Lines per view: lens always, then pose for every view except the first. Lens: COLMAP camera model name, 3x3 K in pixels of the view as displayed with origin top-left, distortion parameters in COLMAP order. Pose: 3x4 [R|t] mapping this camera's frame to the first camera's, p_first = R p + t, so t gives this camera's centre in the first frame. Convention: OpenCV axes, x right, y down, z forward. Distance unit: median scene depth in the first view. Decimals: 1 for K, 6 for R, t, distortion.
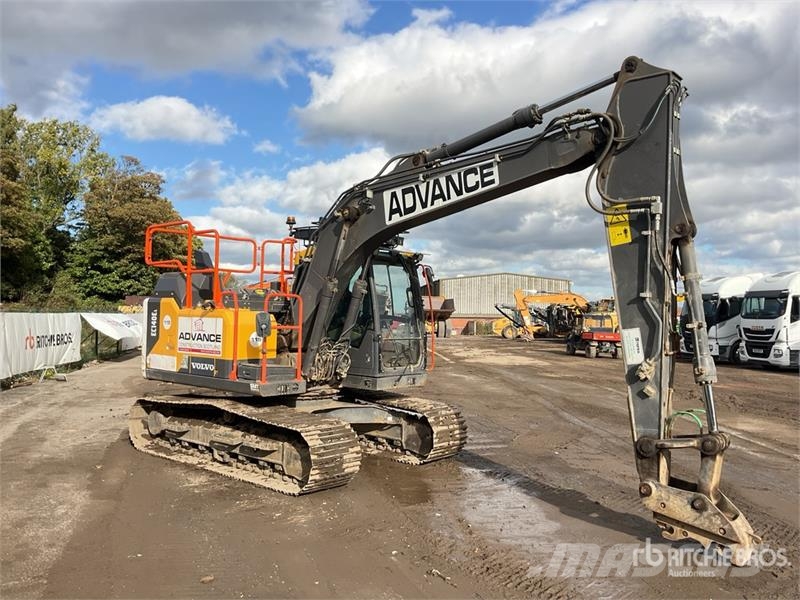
lens RADIAL K [[665.9, 0, 395.8], [0, 665.9, 303.0], [0, 0, 1]] dist [0.069895, -0.111166]
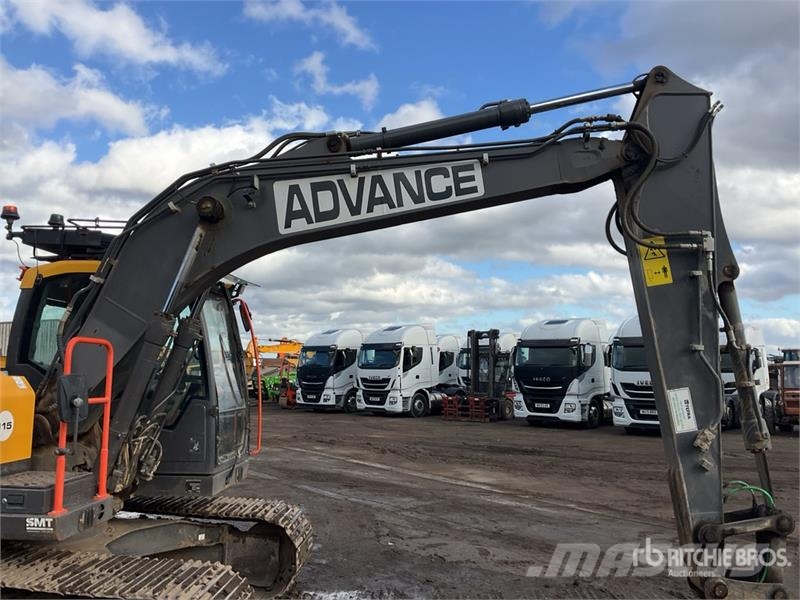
lens RADIAL K [[665.9, 0, 403.8], [0, 665.9, 300.2], [0, 0, 1]] dist [0.069895, -0.111166]
pose [[0.781285, 0.052387, 0.621972, -0.327219], [-0.002729, 0.996749, -0.080525, -0.001745], [-0.624168, 0.061216, 0.778888, 0.438226]]
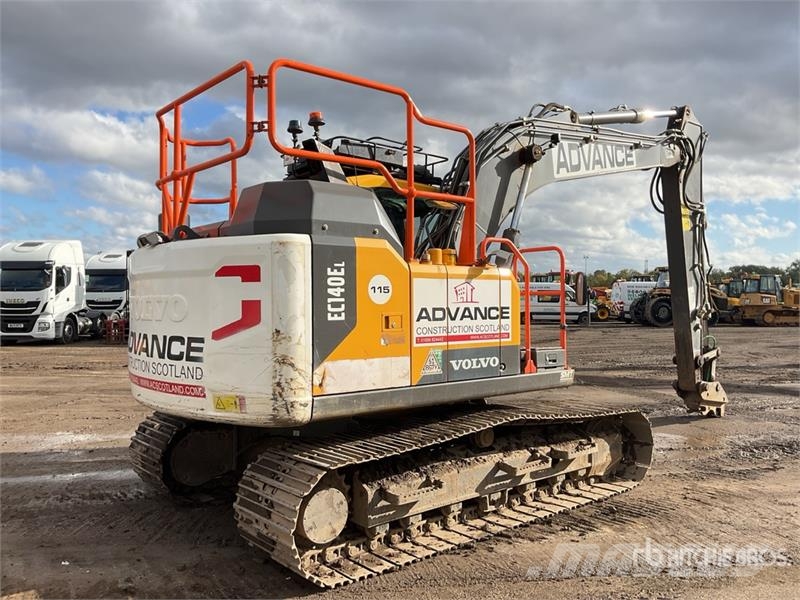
lens RADIAL K [[665.9, 0, 403.0], [0, 665.9, 299.8], [0, 0, 1]] dist [0.069895, -0.111166]
pose [[0.164008, -0.021480, 0.986225, -0.970445], [-0.009694, 0.999680, 0.023385, 0.029603], [-0.986411, -0.013396, 0.163747, 1.080484]]
